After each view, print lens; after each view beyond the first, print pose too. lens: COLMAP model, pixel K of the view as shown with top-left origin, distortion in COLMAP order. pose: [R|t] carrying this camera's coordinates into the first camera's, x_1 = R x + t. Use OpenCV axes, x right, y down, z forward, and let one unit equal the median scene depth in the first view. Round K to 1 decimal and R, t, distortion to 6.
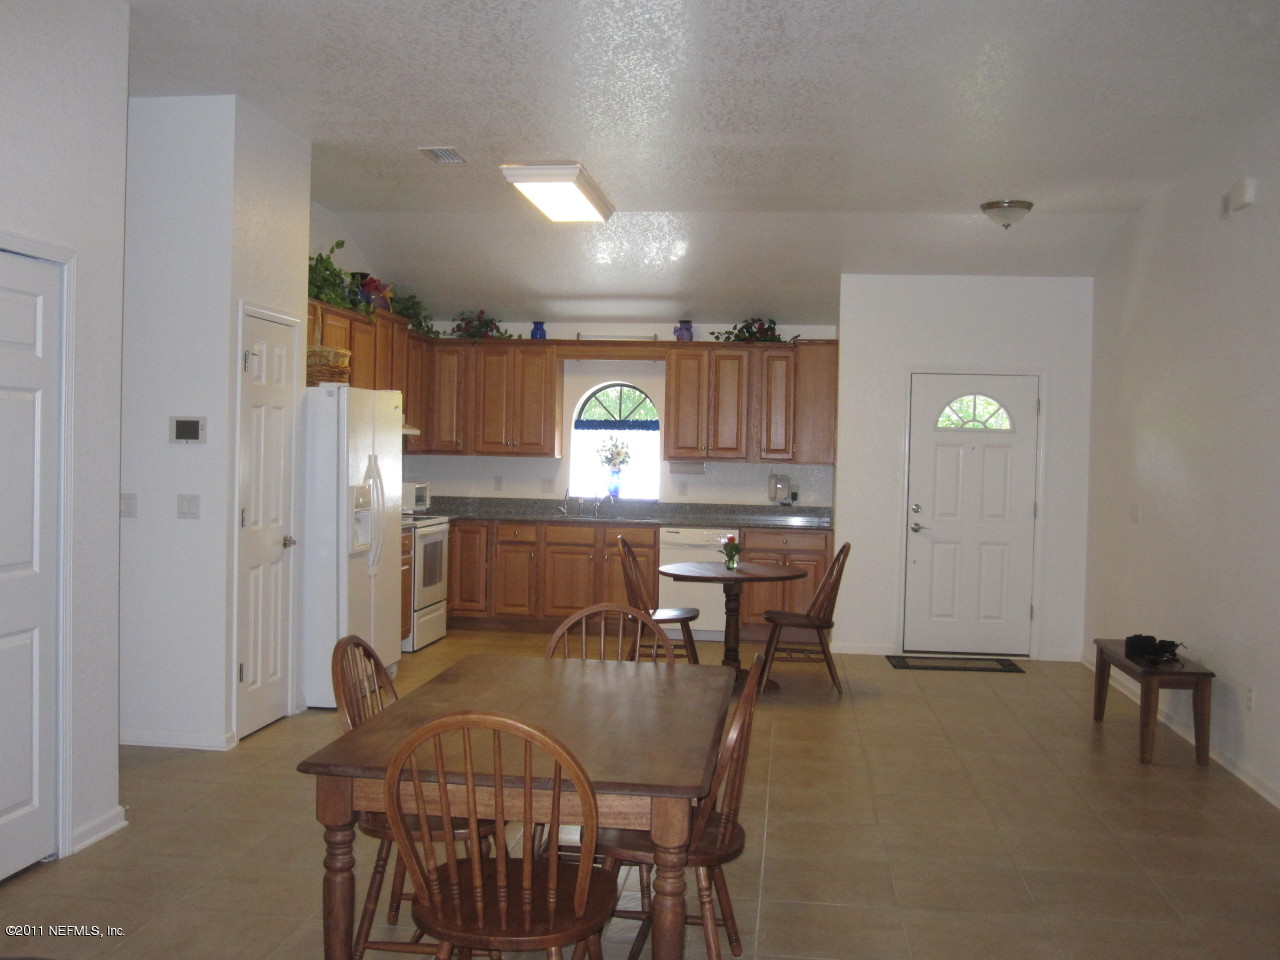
lens RADIAL K [[1270.3, 0, 658.4], [0, 1270.3, 480.4], [0, 0, 1]] dist [-0.011819, 0.009084]
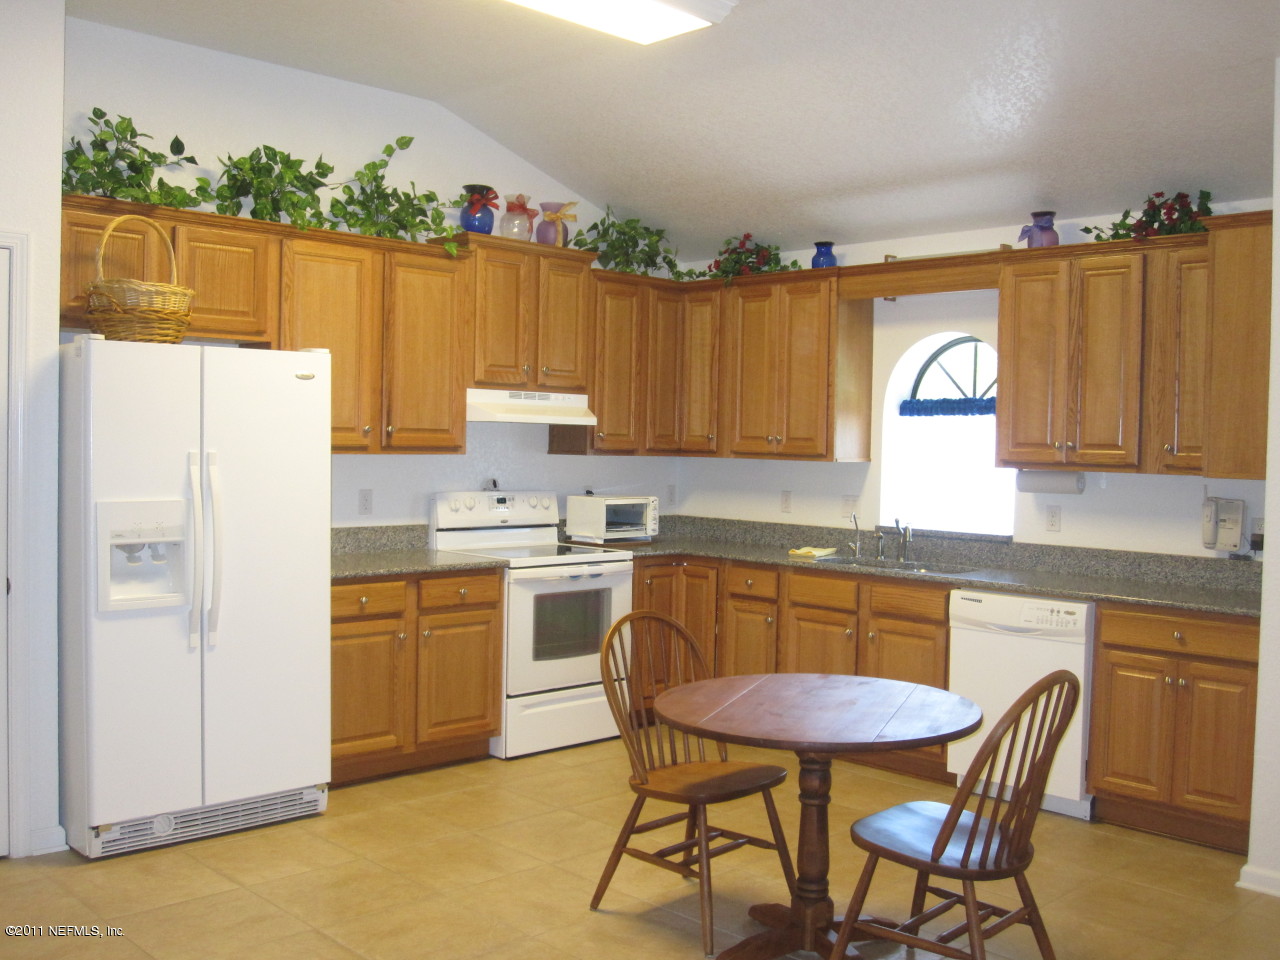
lens RADIAL K [[1270.3, 0, 658.4], [0, 1270.3, 480.4], [0, 0, 1]] dist [-0.011819, 0.009084]
pose [[0.780013, 0.014525, -0.625594, 0.235383], [-0.018344, 0.999832, 0.000342, -0.007552], [0.625494, 0.011209, 0.780148, 0.473101]]
